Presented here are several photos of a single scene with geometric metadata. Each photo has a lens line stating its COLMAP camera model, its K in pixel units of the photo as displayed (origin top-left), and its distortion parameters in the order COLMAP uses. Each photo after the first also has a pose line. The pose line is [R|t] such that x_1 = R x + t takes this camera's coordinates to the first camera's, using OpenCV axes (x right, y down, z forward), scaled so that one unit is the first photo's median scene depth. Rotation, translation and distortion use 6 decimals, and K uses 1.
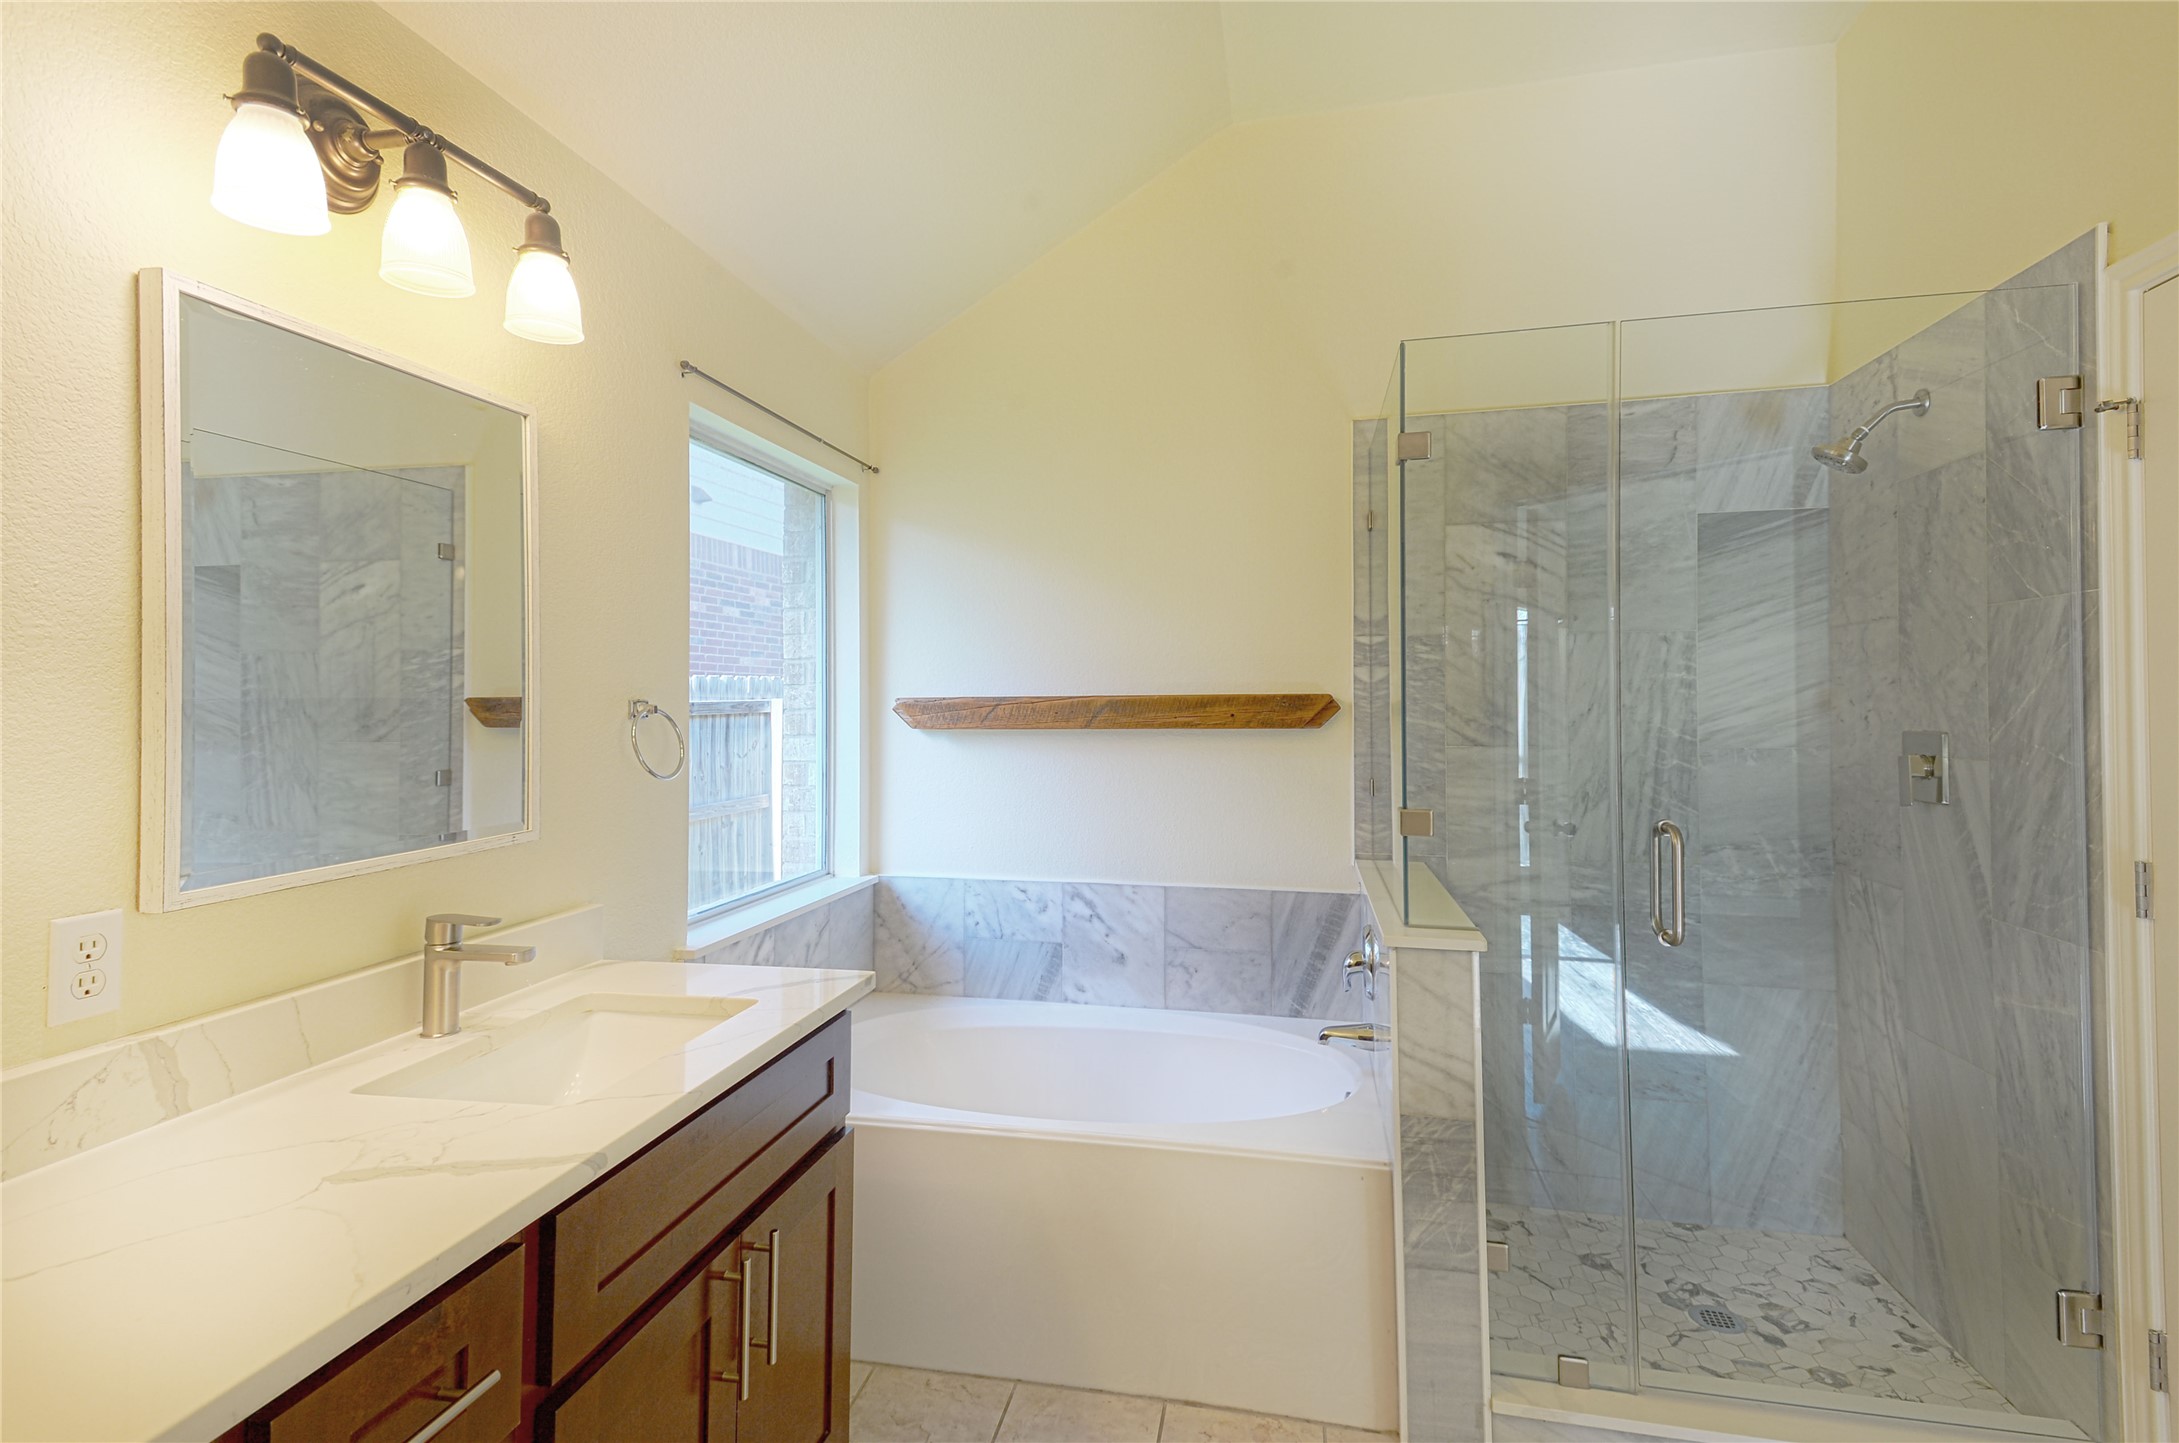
lens RADIAL K [[1047.6, 0, 1091.7], [0, 1047.6, 703.9], [0, 0, 1]] dist [0.000145, -0.001083]
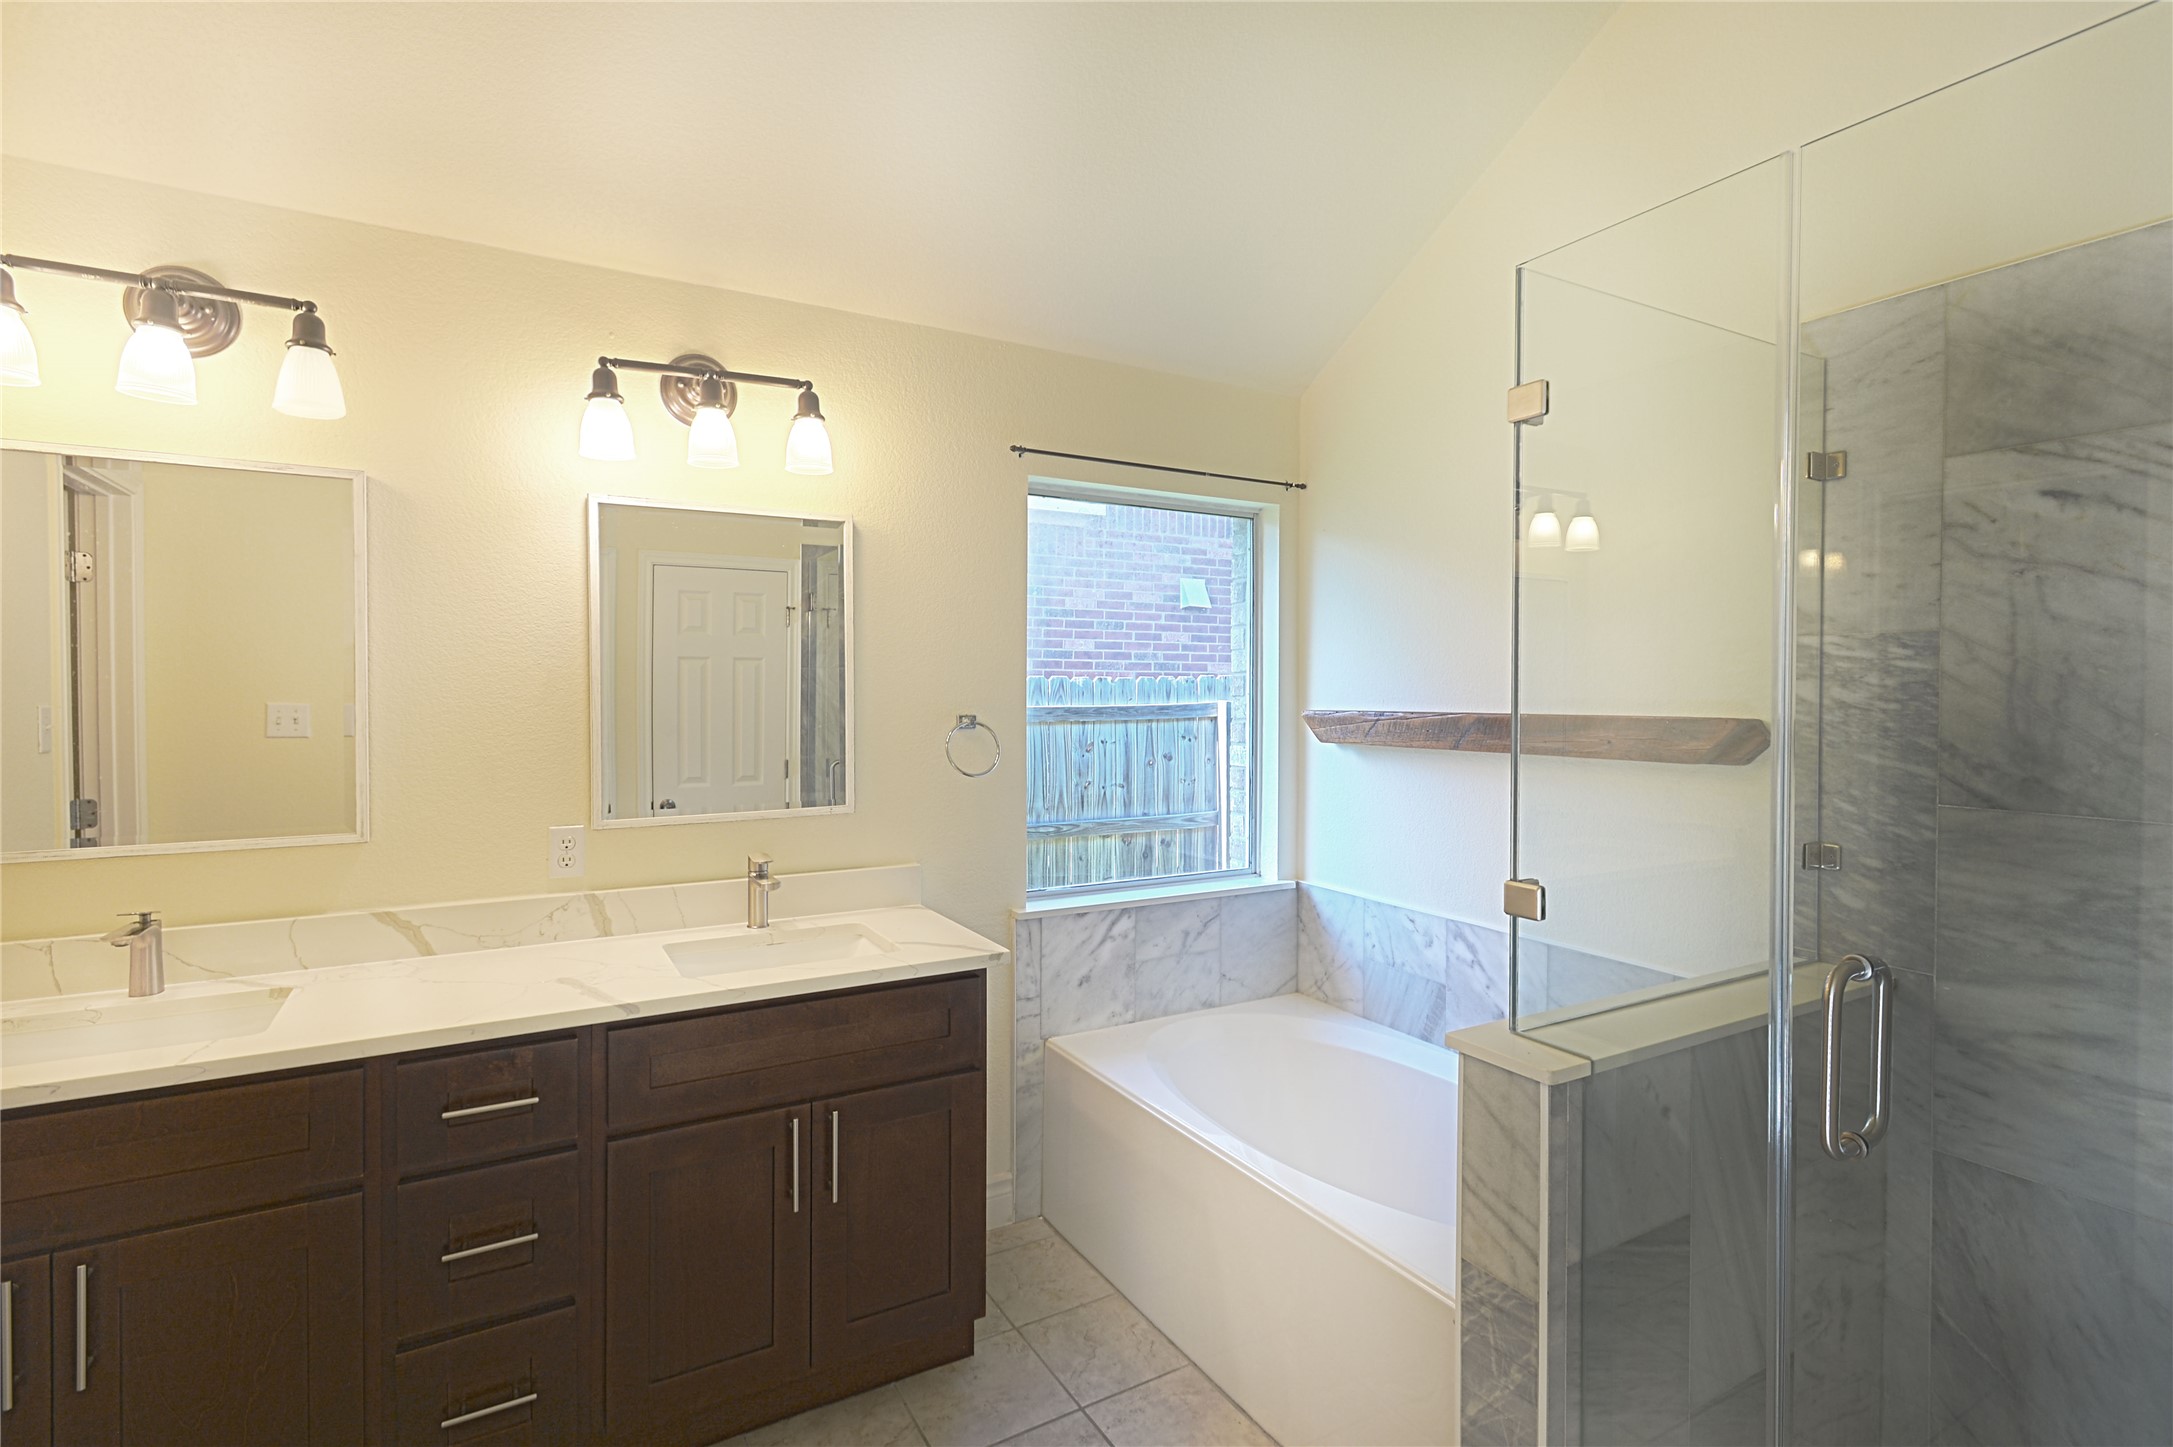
lens RADIAL K [[1044.7, 0, 1084.9], [0, 1044.7, 718.2], [0, 0, 1]] dist [0.000145, -0.001083]
pose [[0.648979, 0.023450, -0.760445, 0.486330], [-0.006833, 0.999664, 0.024996, -0.025169], [0.760775, -0.011026, 0.648922, 0.188695]]
